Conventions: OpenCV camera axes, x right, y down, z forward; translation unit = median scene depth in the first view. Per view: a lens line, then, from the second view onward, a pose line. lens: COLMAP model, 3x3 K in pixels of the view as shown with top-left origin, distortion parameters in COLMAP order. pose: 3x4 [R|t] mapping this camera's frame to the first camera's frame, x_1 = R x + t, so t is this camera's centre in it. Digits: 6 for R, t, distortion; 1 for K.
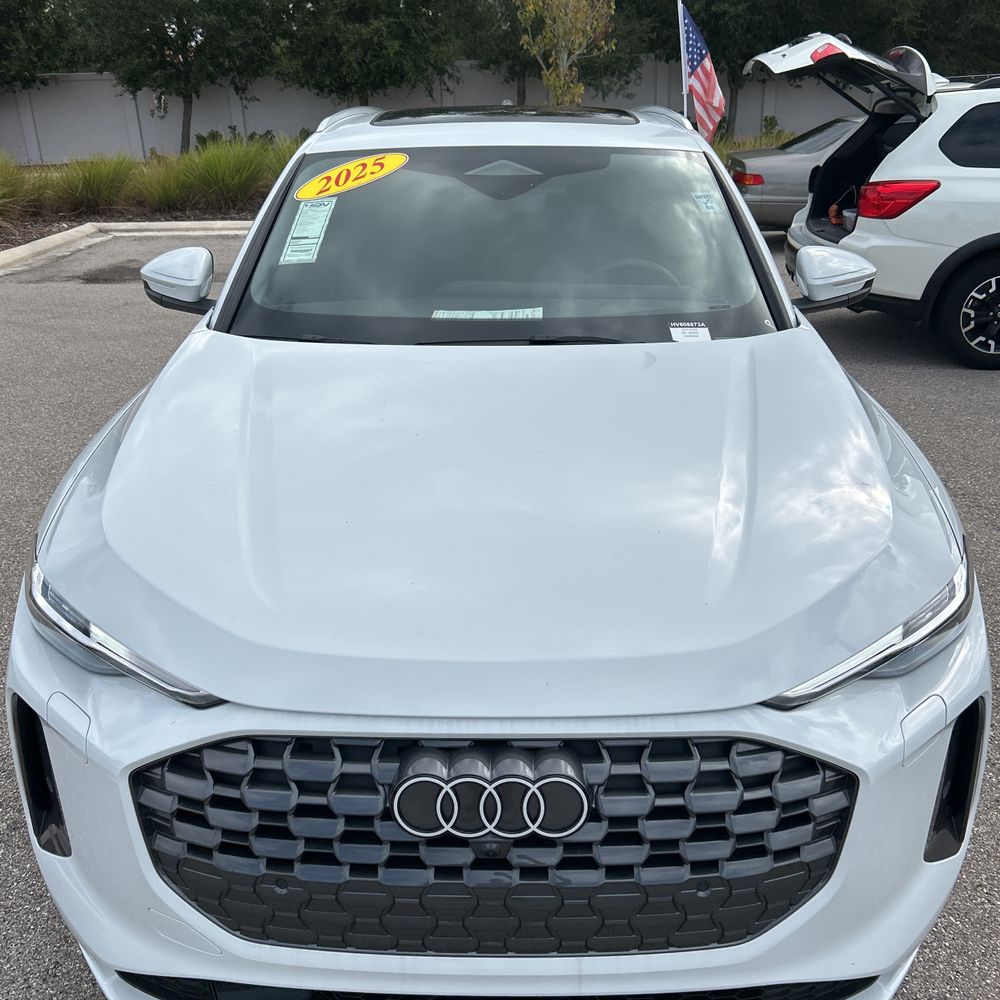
lens RADIAL K [[989.3, 0, 495.9], [0, 989.3, 502.8], [0, 0, 1]] dist [0.032456, -0.034998]
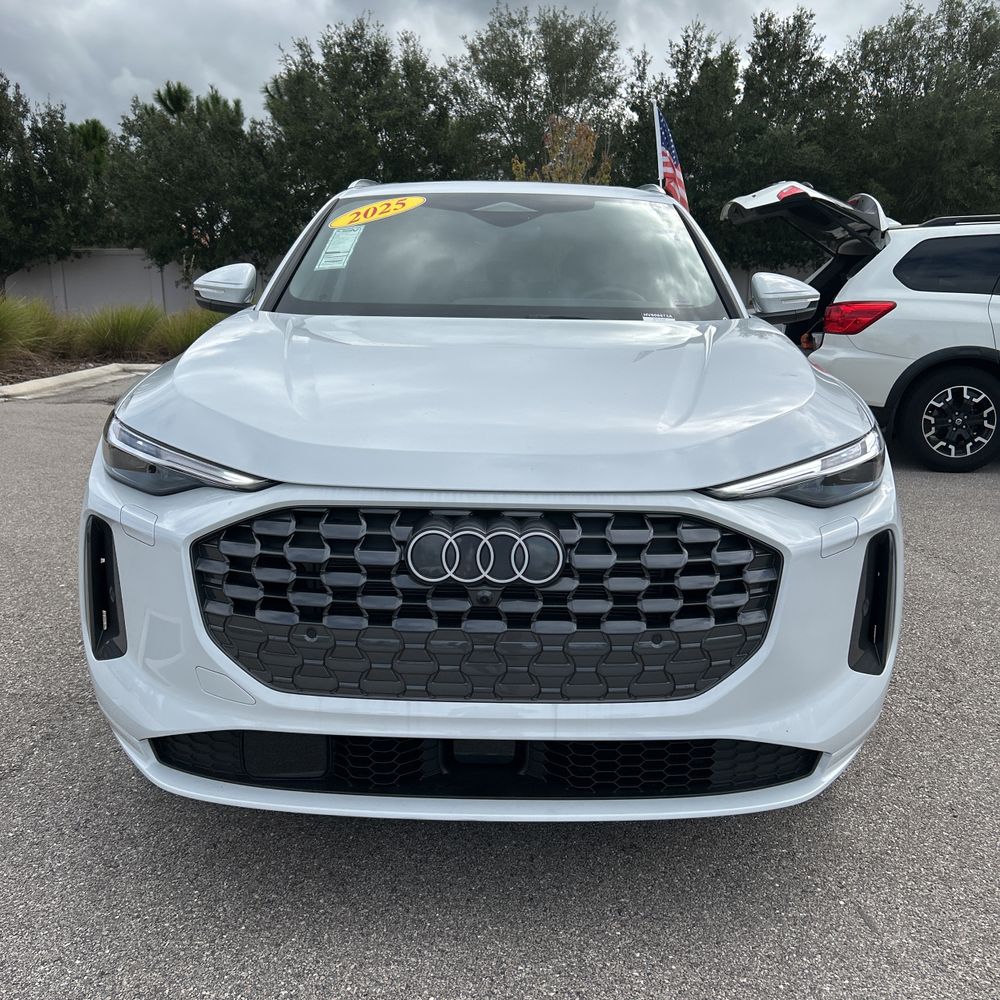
lens RADIAL K [[1010.1, 0, 502.8], [0, 1010.1, 539.0], [0, 0, 1]] dist [0.089730, -0.207529]
pose [[0.999737, 0.021465, 0.008059, 0.003271], [-0.019720, 0.984310, -0.175340, 0.270085], [-0.011696, 0.175135, 0.984475, -0.135790]]
